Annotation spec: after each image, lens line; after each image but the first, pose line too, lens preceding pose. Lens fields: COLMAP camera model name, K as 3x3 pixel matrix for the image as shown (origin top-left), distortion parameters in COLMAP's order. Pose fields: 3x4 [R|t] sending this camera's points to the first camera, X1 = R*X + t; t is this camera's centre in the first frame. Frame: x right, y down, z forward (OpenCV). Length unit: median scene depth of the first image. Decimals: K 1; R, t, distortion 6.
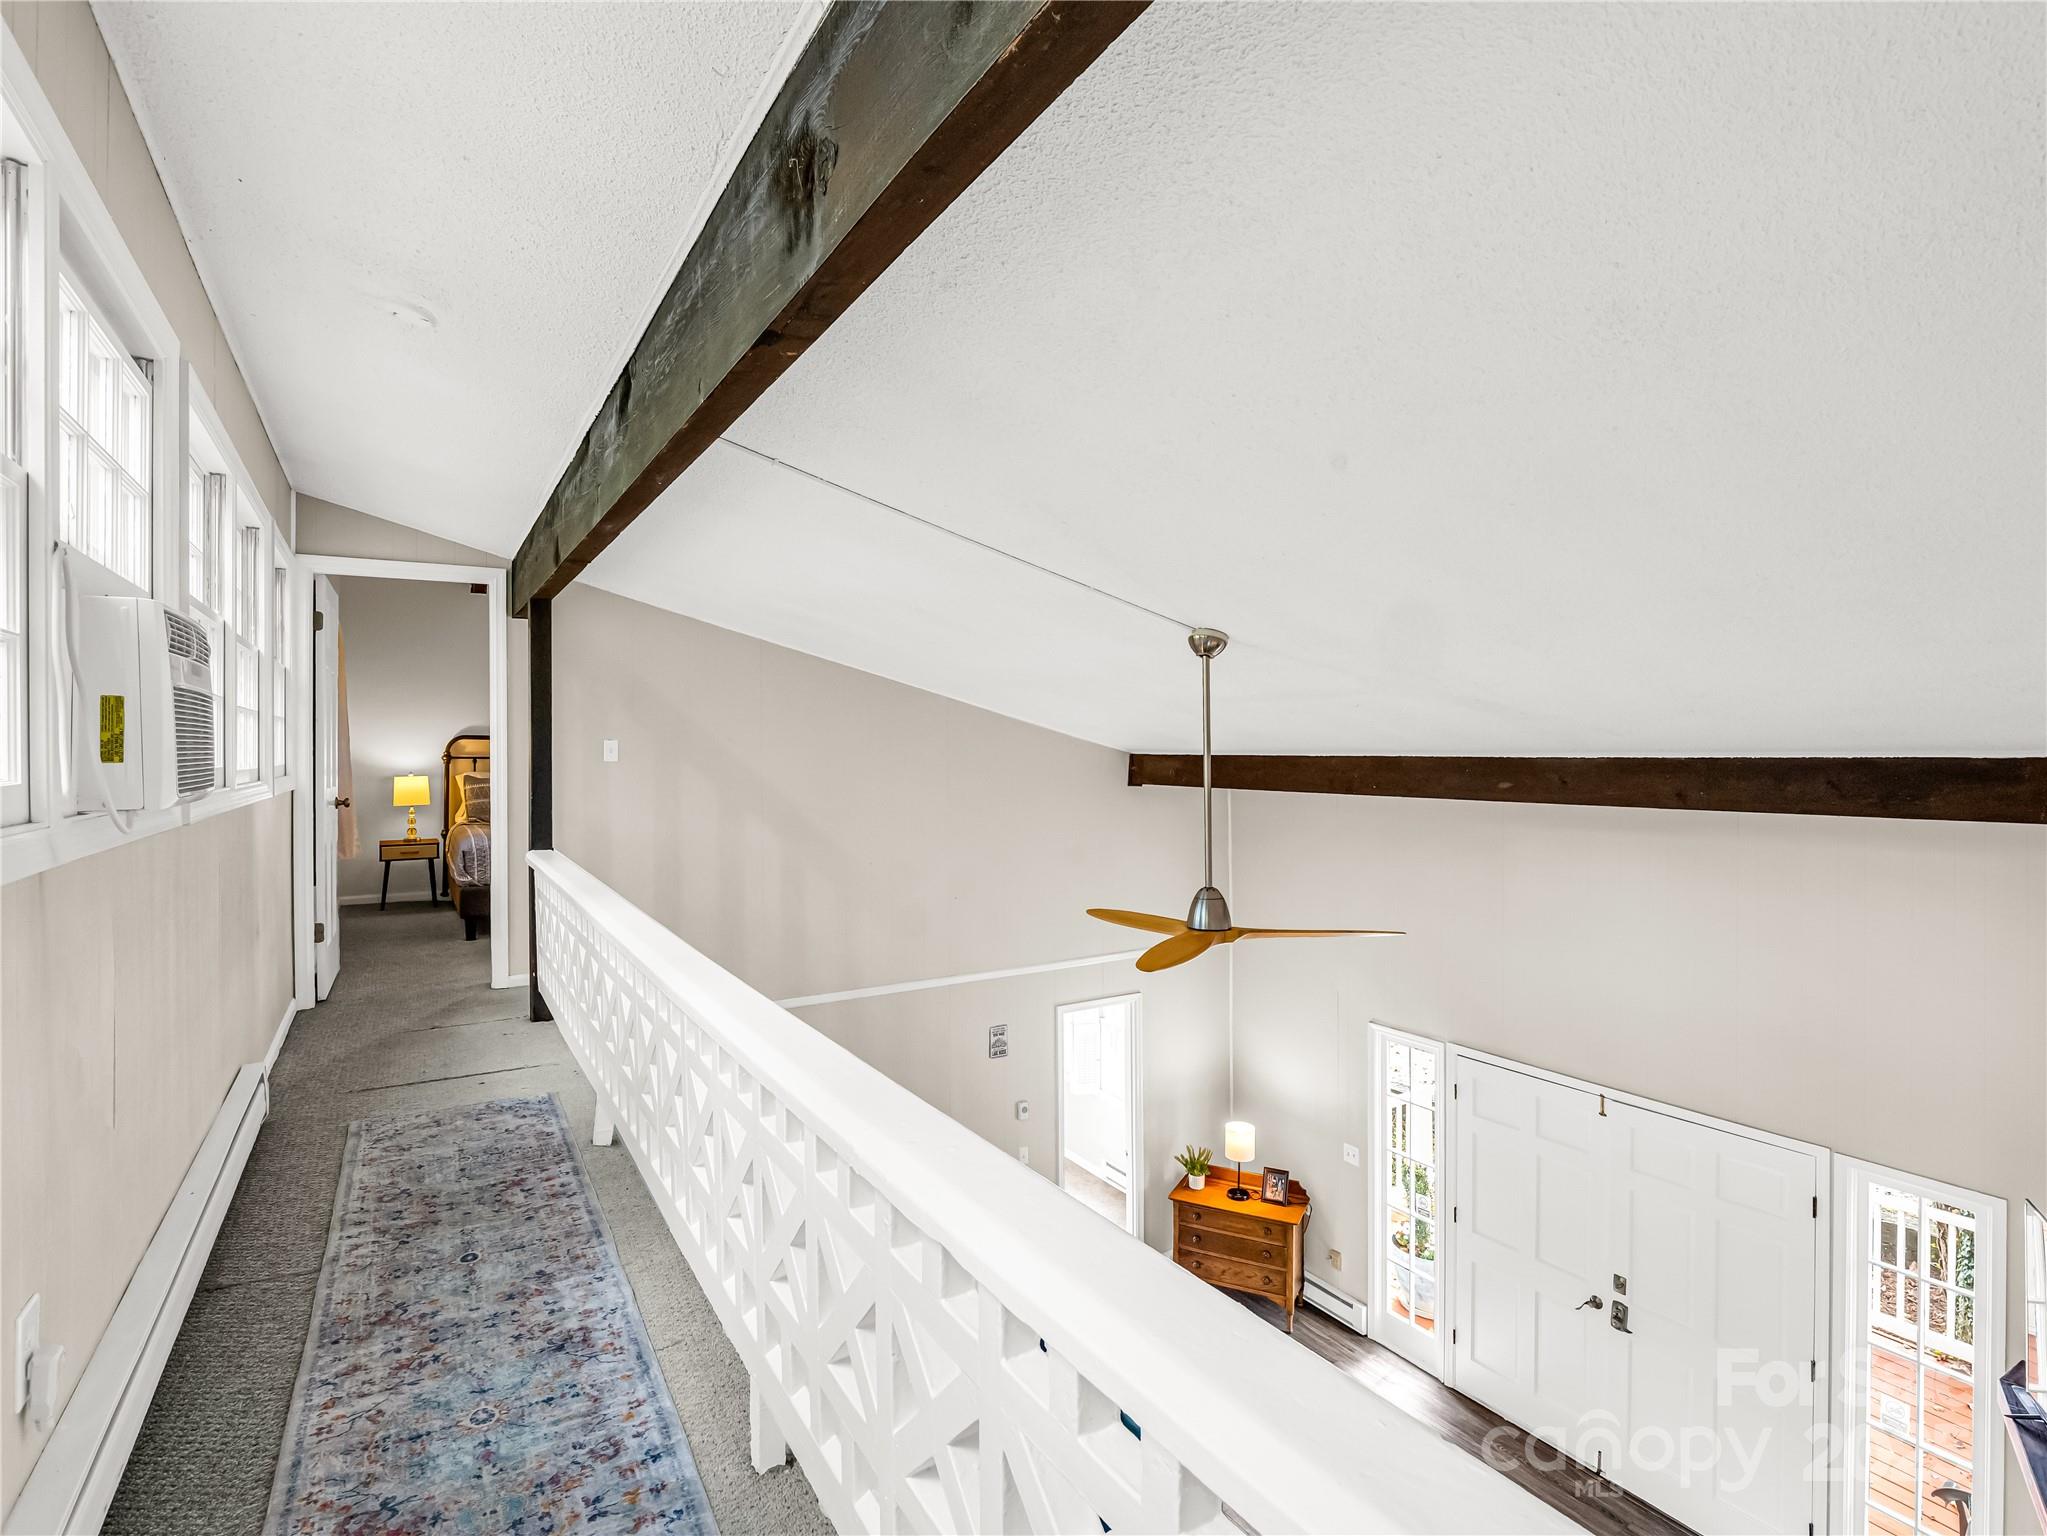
lens RADIAL K [[1051.0, 0, 975.8], [0, 1051.0, 737.5], [0, 0, 1]] dist [-0.014751, -0.000486]
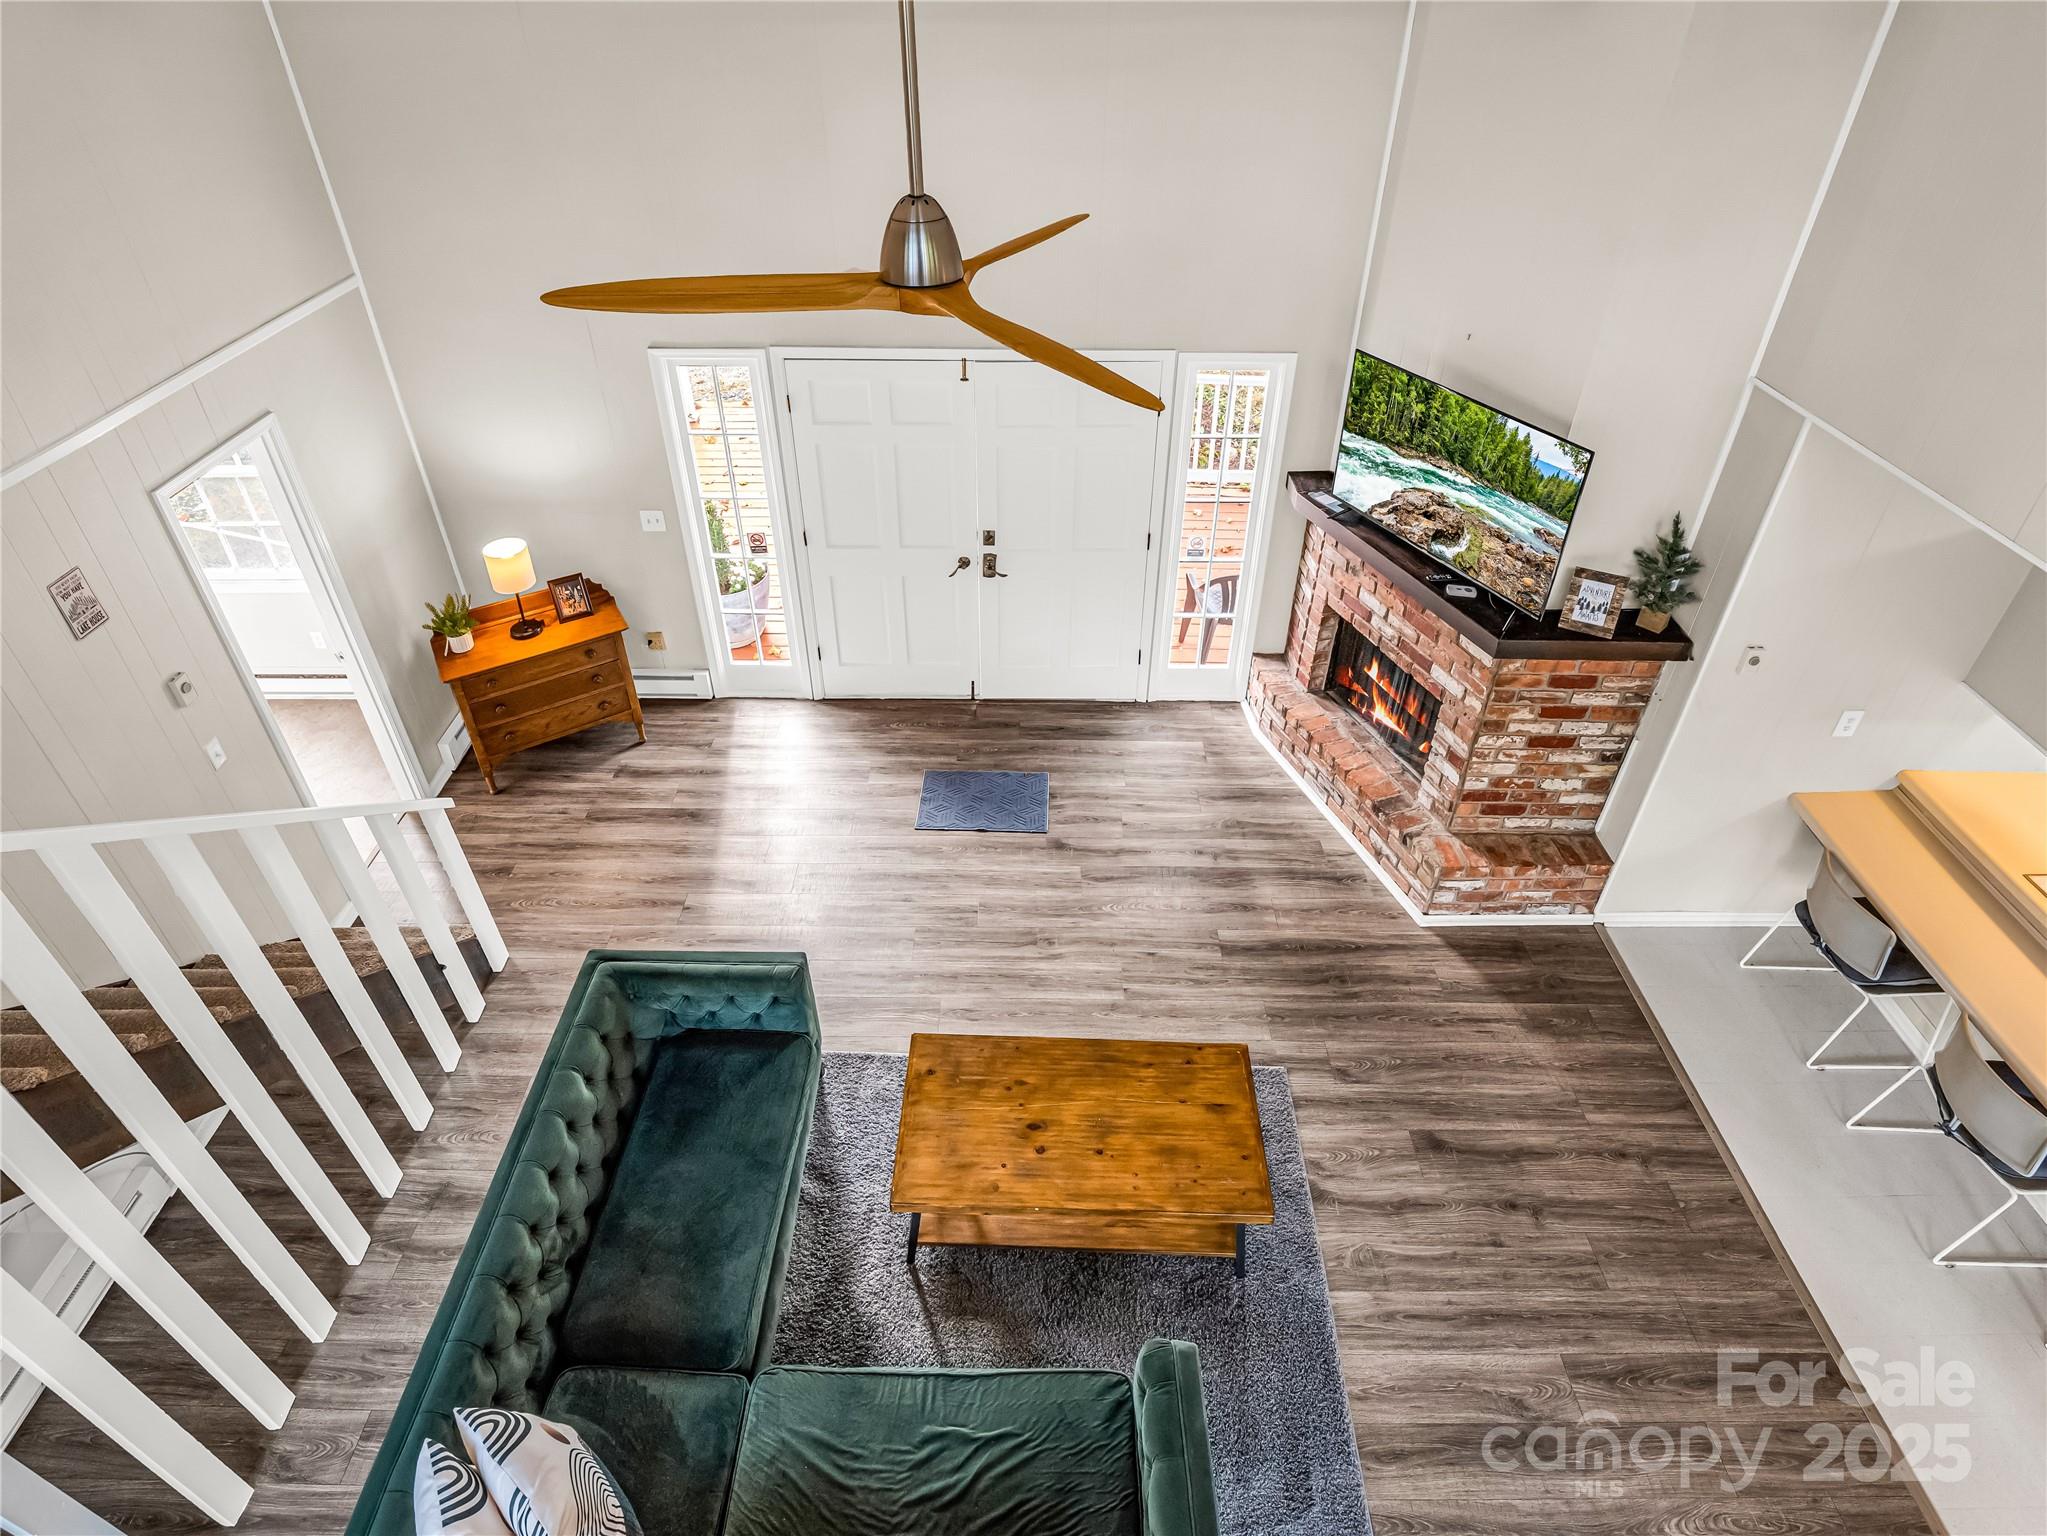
lens RADIAL K [[1070.1, 0, 1025.4], [0, 1070.1, 641.5], [0, 0, 1]] dist [0.004589, -0.012829]
pose [[0.501210, -0.482453, 0.718351, -0.122340], [-0.004439, 0.828707, 0.559666, 0.022068], [-0.865314, -0.283699, 0.413214, 0.400242]]
